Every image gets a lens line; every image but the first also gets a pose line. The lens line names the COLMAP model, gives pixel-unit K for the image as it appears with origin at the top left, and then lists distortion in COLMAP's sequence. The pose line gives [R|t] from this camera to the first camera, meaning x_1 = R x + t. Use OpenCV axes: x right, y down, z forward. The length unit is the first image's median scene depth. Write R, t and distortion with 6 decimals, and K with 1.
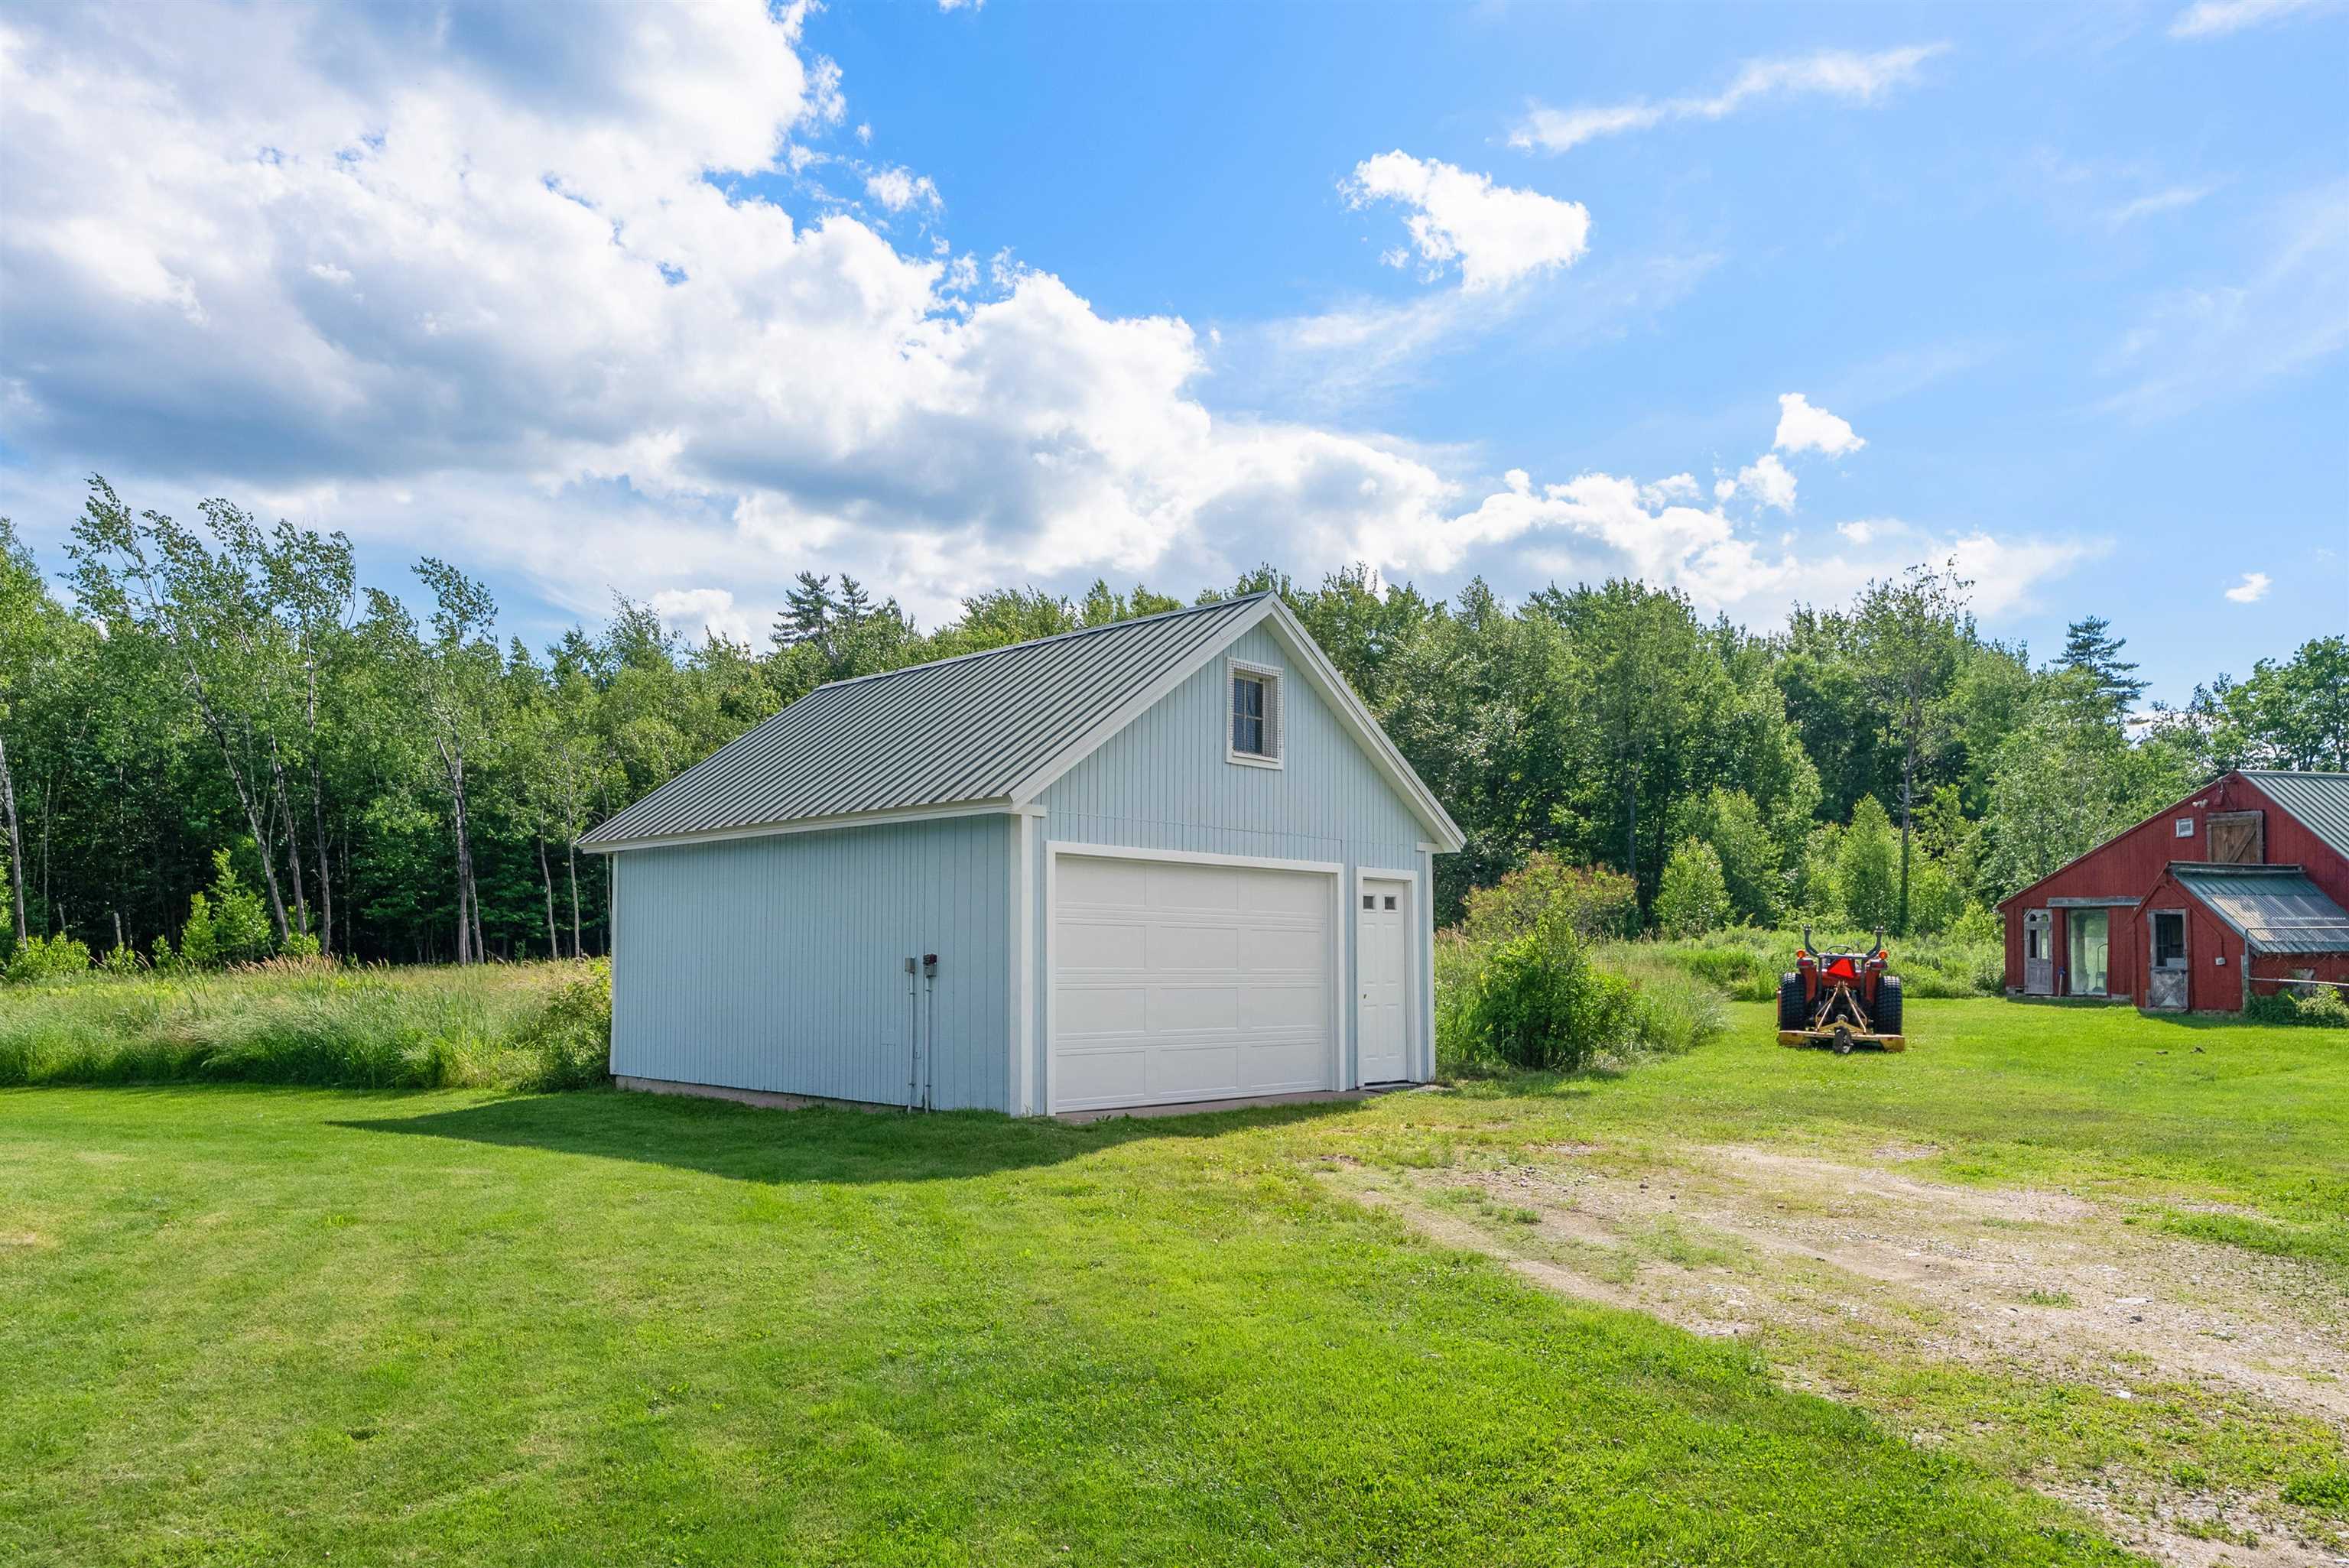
lens RADIAL K [[1646.8, 0, 1146.7], [0, 1646.8, 863.1], [0, 0, 1]] dist [-0.008383, 0.014791]
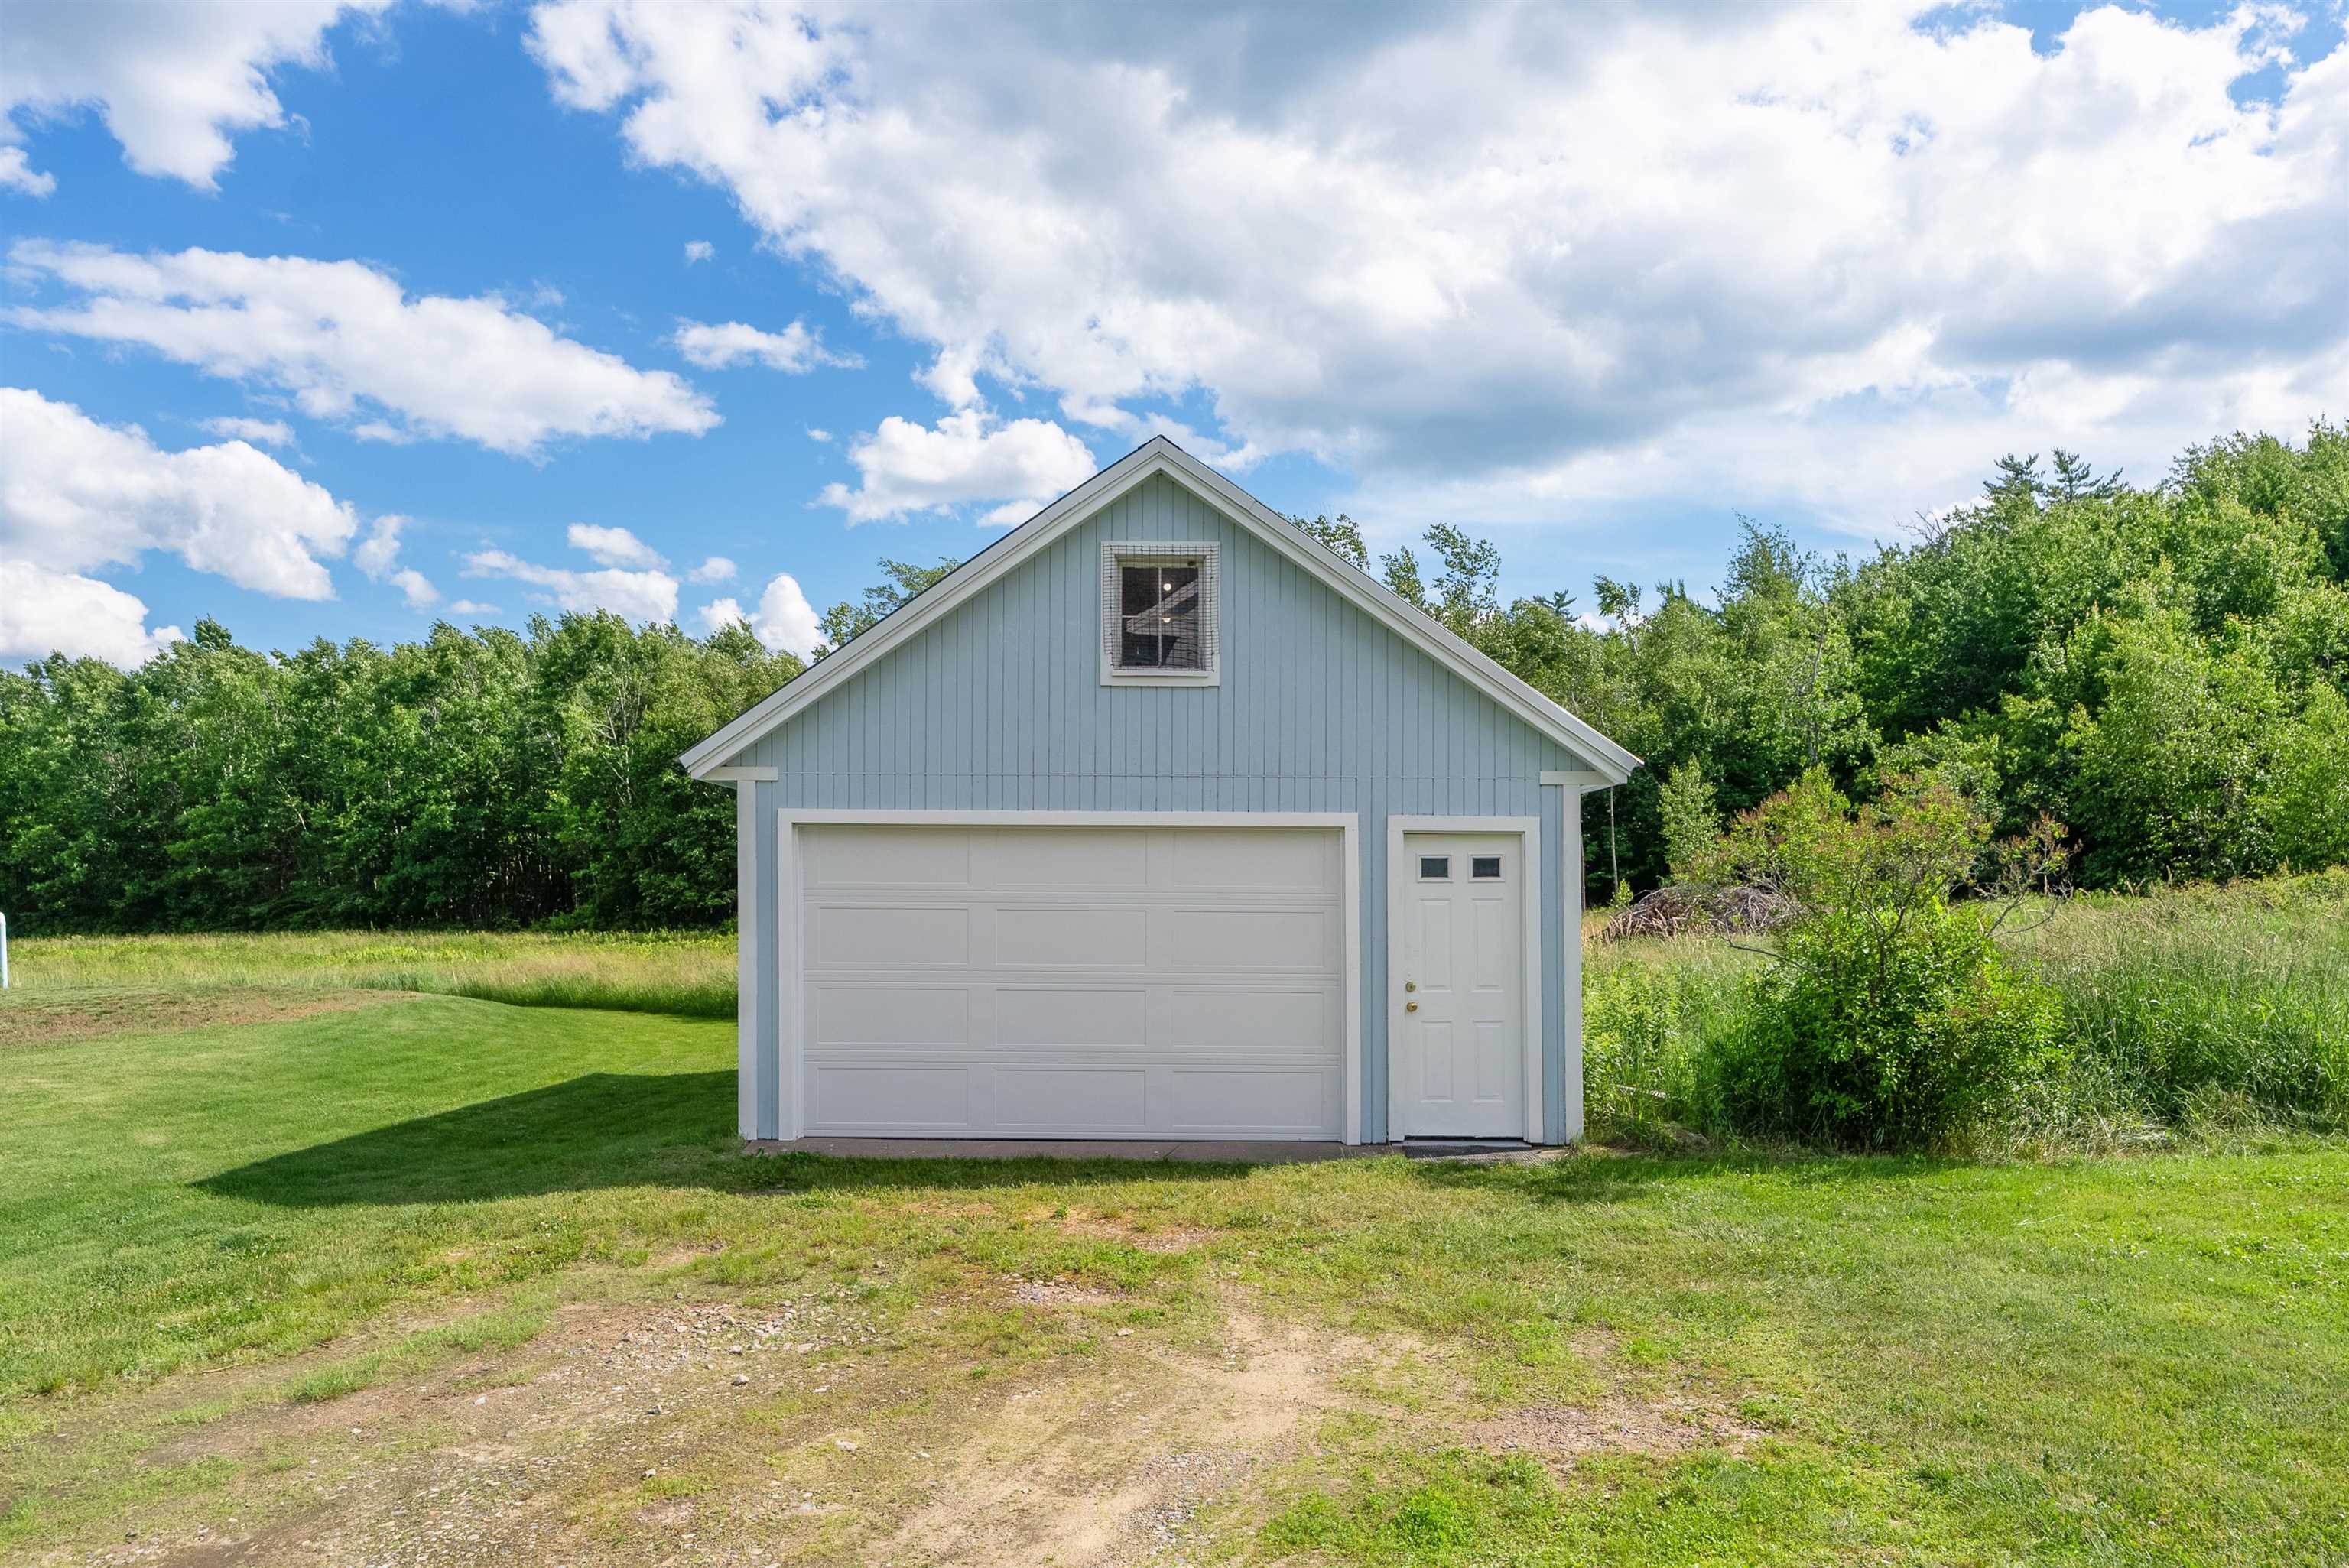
lens RADIAL K [[1646.8, 0, 1132.4], [0, 1646.8, 881.9], [0, 0, 1]] dist [-0.008383, 0.014791]
pose [[0.688524, -0.008361, -0.725166, 0.095248], [0.040903, 0.998790, 0.027320, 0.001123], [0.724059, -0.048472, 0.688032, 0.080399]]
